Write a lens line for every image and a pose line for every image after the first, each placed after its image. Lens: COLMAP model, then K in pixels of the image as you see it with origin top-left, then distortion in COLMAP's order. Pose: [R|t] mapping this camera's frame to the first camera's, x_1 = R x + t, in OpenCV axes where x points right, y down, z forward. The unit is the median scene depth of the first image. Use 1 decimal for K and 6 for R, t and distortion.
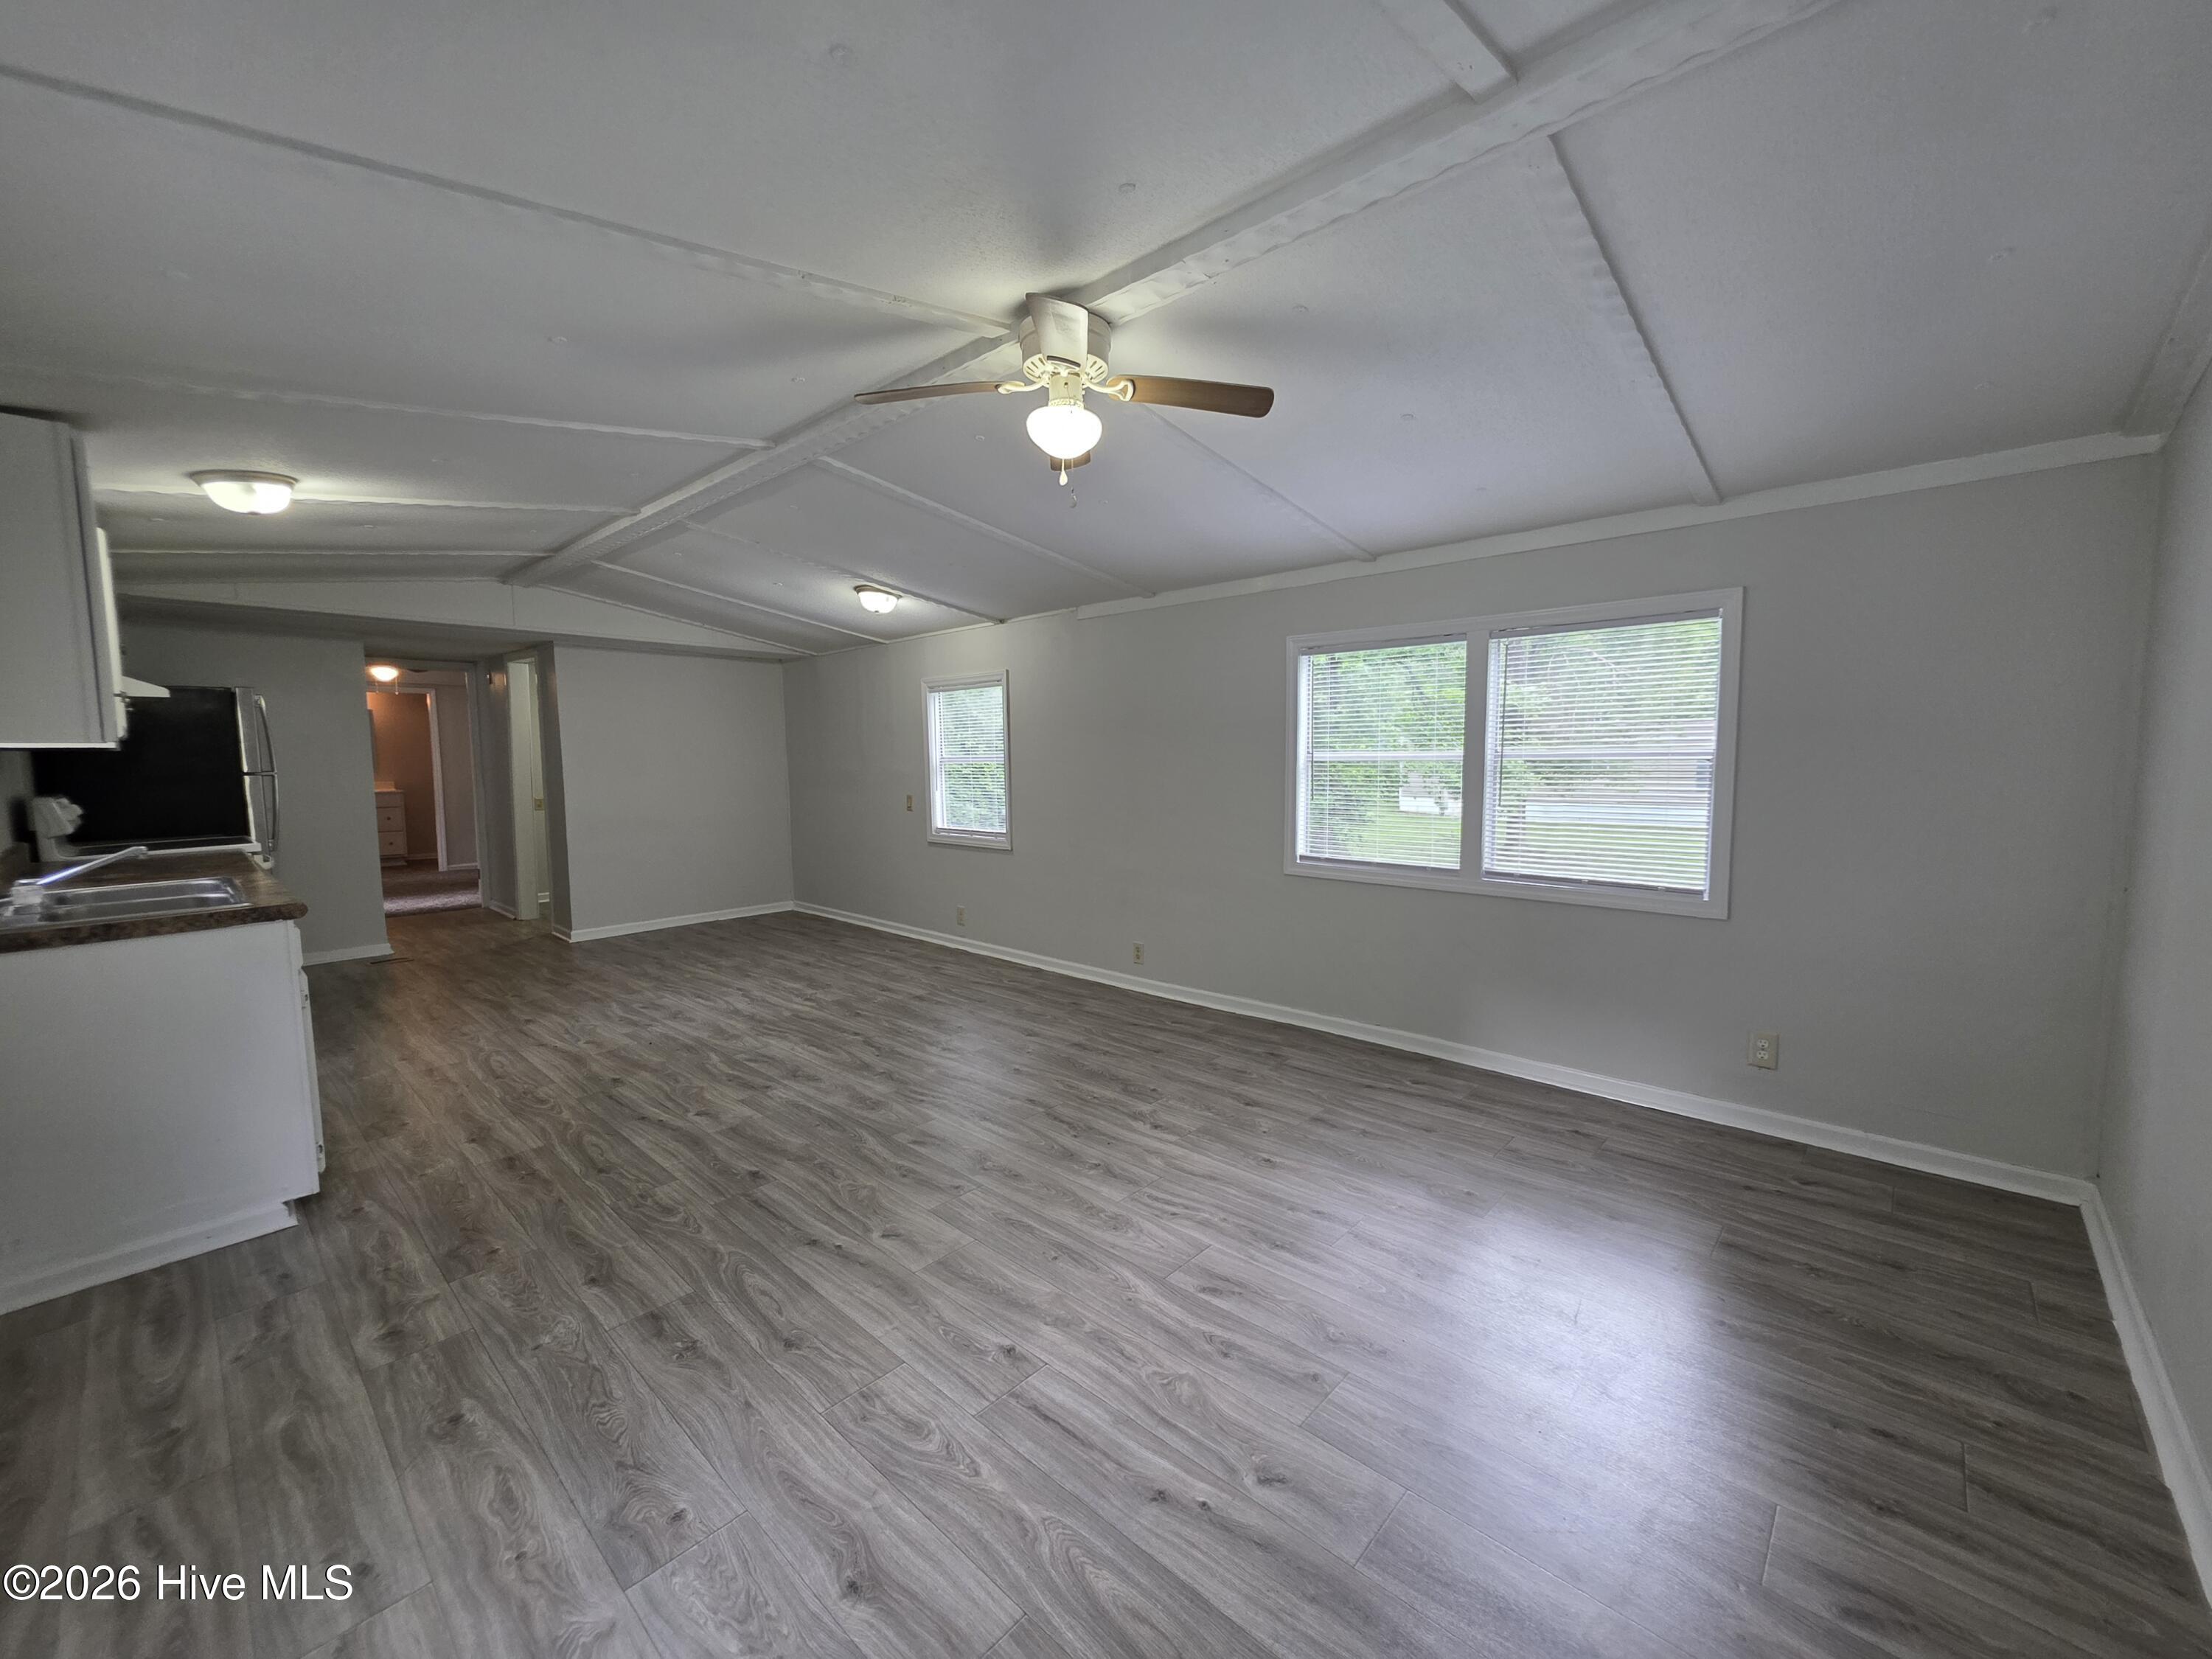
lens RADIAL K [[894.3, 0, 1110.0], [0, 894.3, 815.5], [0, 0, 1]] dist [0.011042, -0.000428]
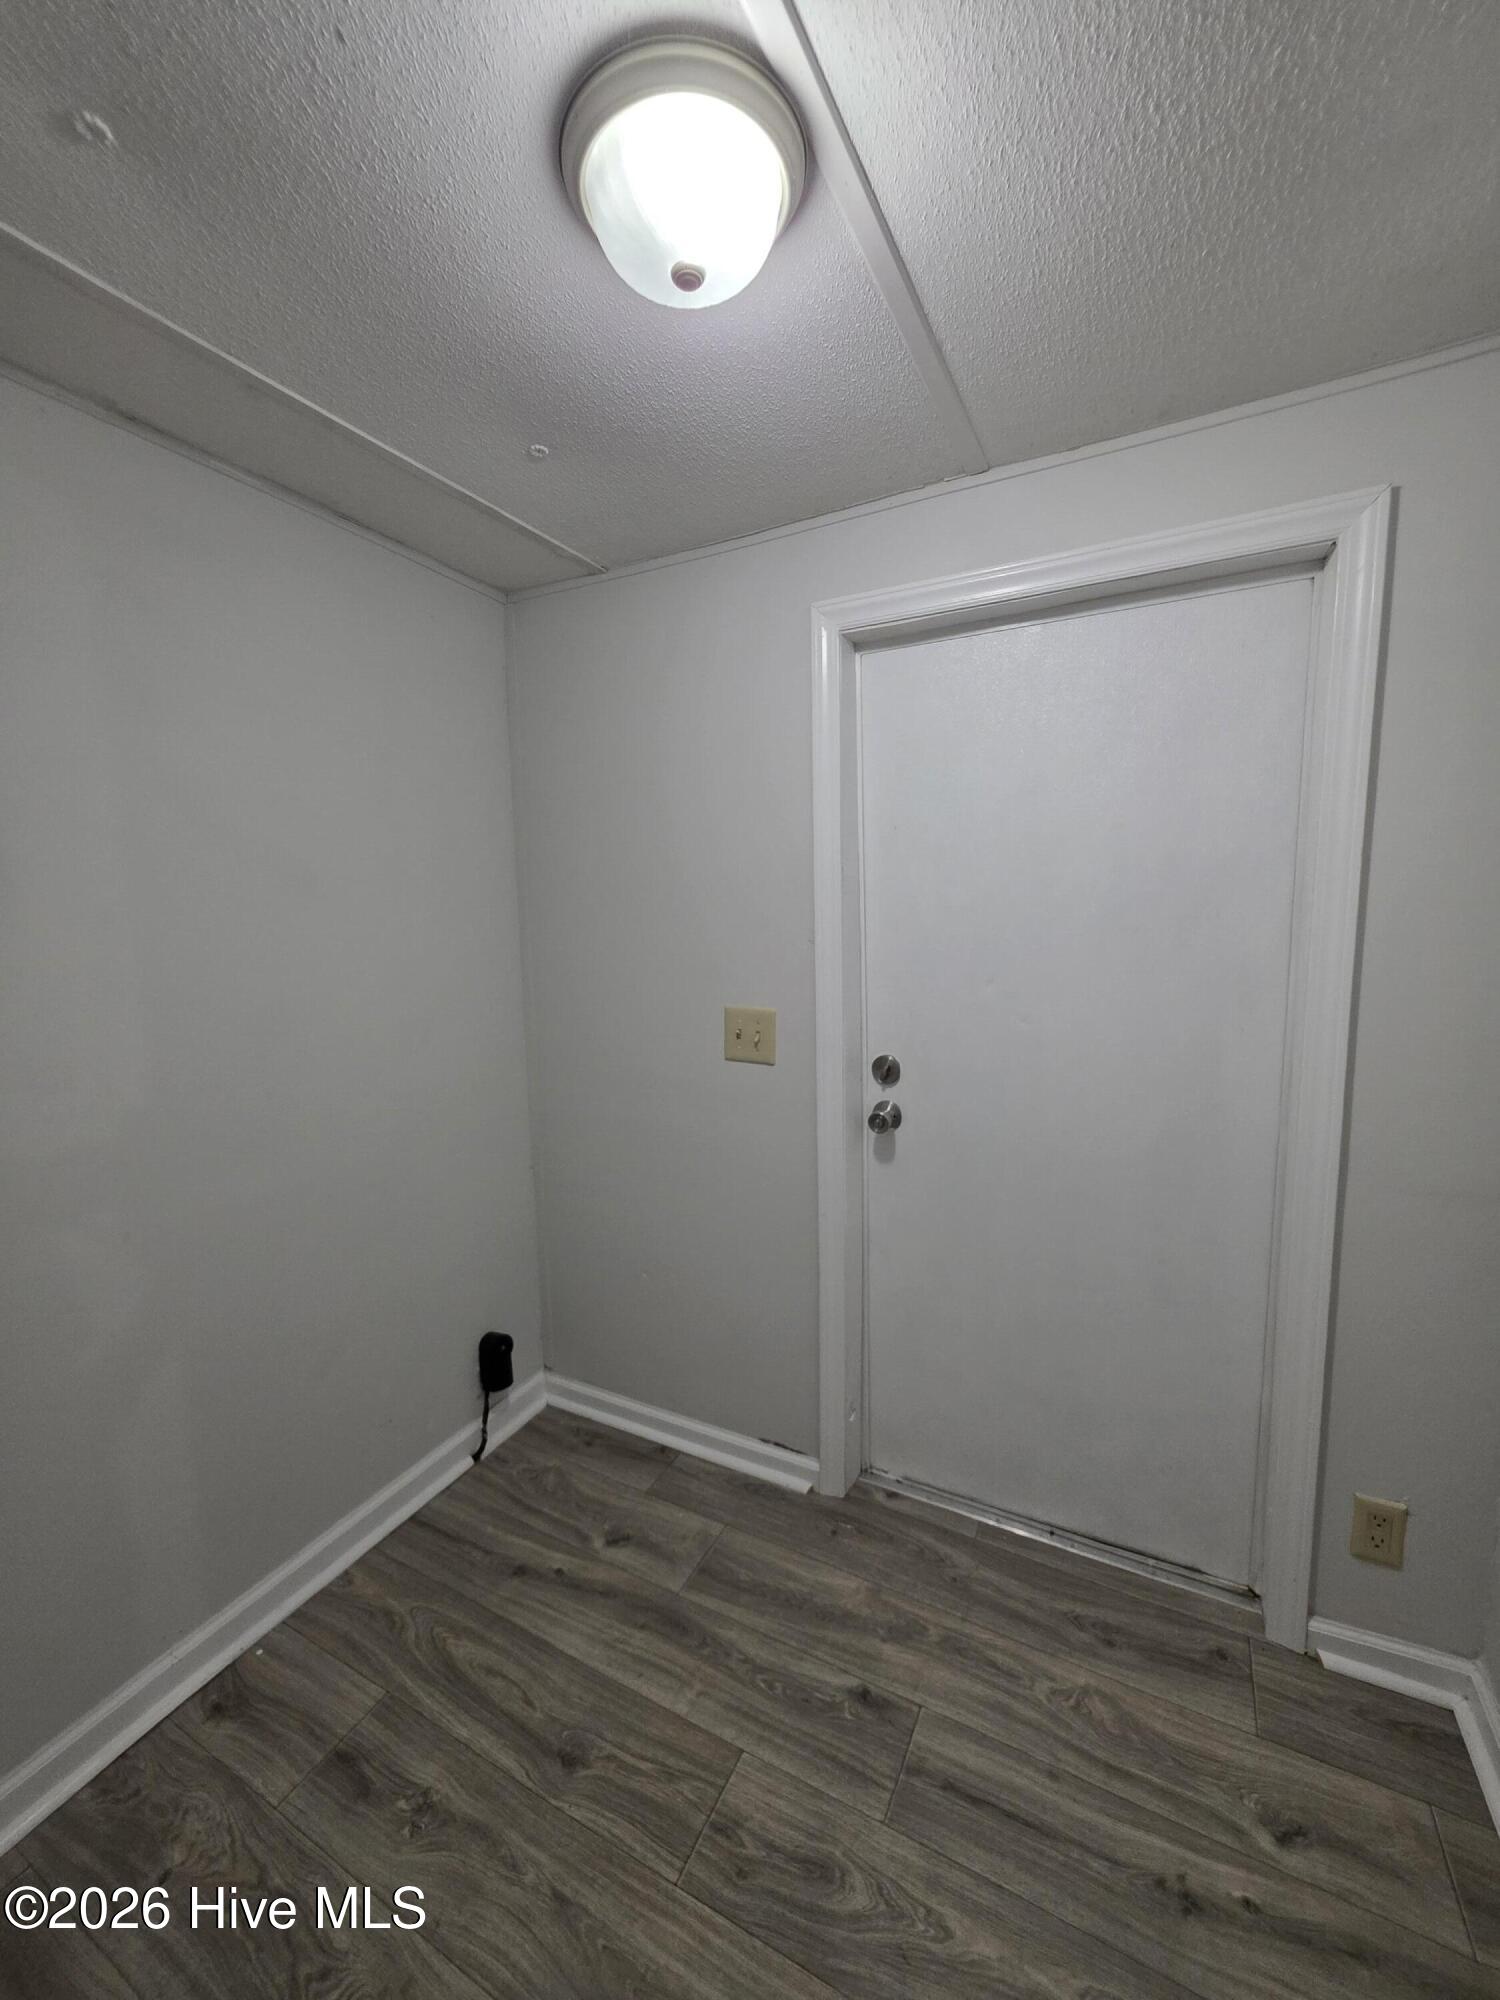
lens RADIAL K [[808.6, 0, 757.3], [0, 808.6, 986.7], [0, 0, 1]] dist [0.011042, -0.000428]
pose [[0.964368, -0.019316, 0.263858, -0.385403], [0.017370, 0.999802, 0.009709, -0.033792], [-0.263994, -0.004780, 0.964513, 0.345579]]
